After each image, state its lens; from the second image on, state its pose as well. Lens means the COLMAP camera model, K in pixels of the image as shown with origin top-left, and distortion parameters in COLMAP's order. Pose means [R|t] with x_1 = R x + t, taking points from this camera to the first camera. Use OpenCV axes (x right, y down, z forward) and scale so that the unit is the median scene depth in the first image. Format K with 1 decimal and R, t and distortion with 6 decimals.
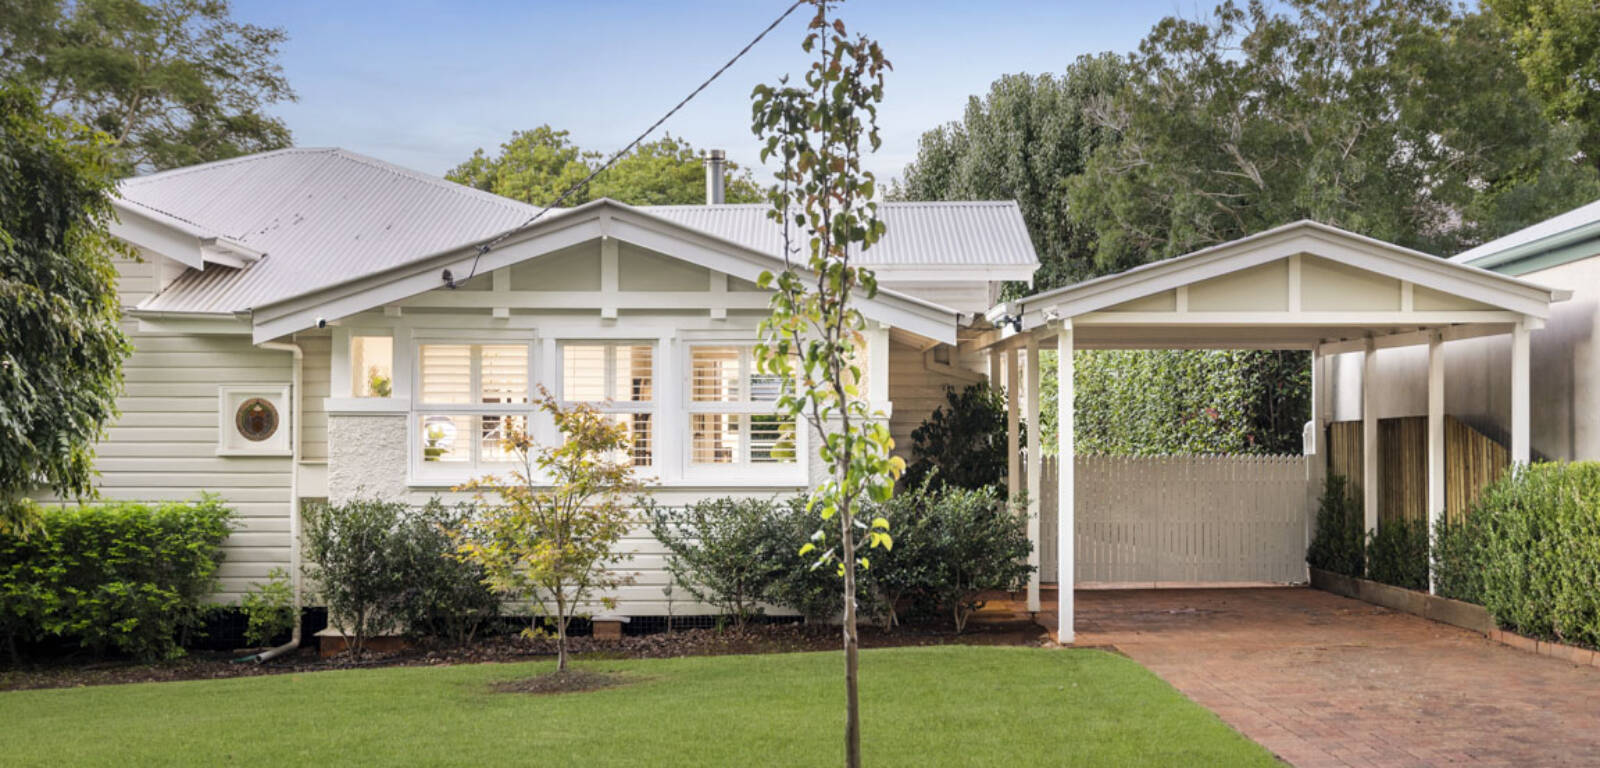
lens RADIAL K [[2018.0, 0, 800.9], [0, 2018.0, 396.1], [0, 0, 1]] dist [0.004657, 0.000000]
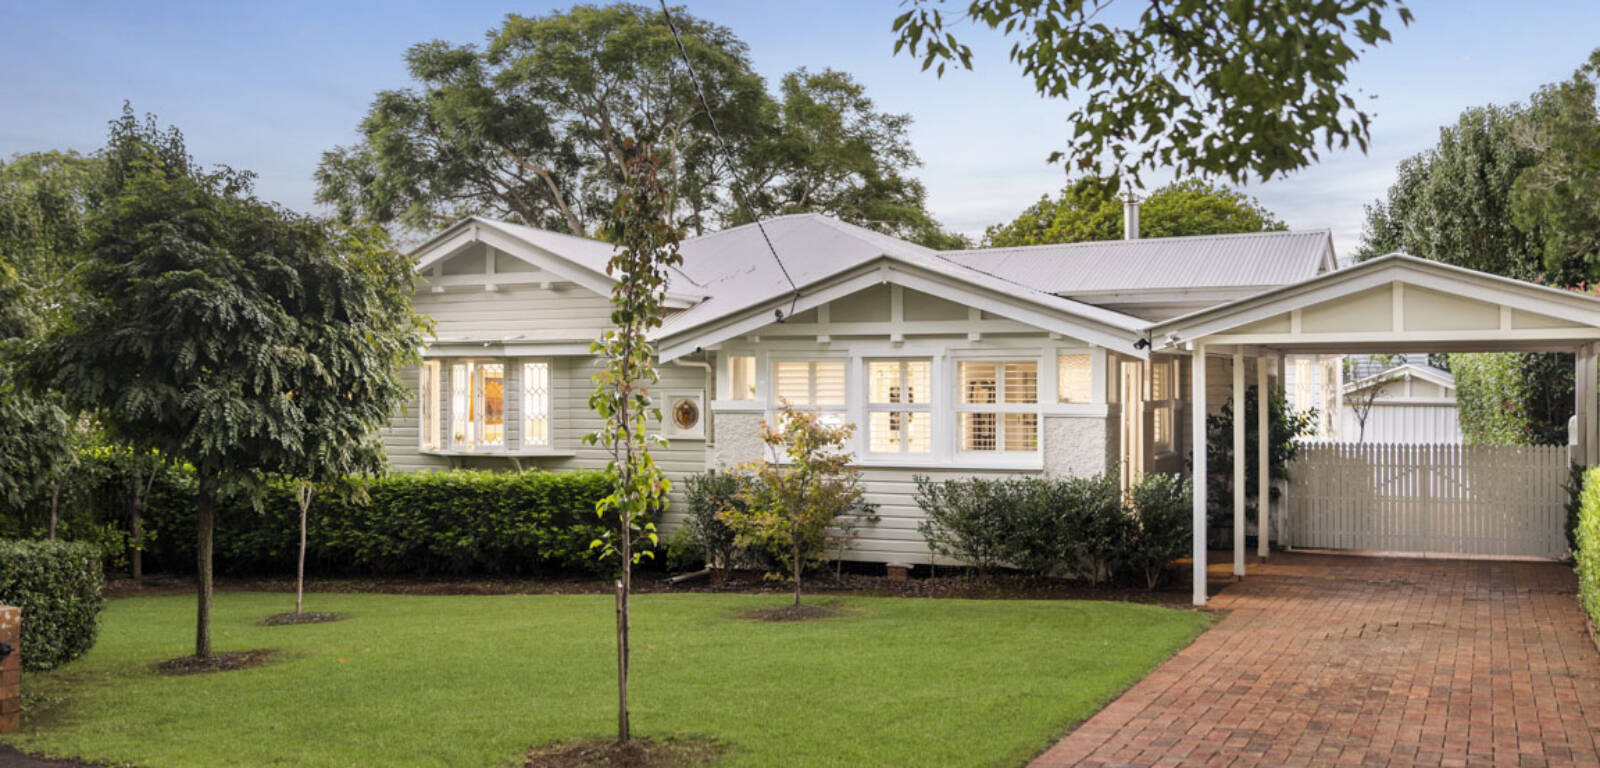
lens RADIAL K [[1535.0, 0, 799.0], [0, 1535.0, 371.0], [0, 0, 1]] dist [0.002344, 0.000000]
pose [[0.900352, -0.006139, -0.435119, 0.289752], [0.007724, 0.999968, 0.001874, -0.021376], [0.435094, -0.005048, 0.900371, 0.050764]]
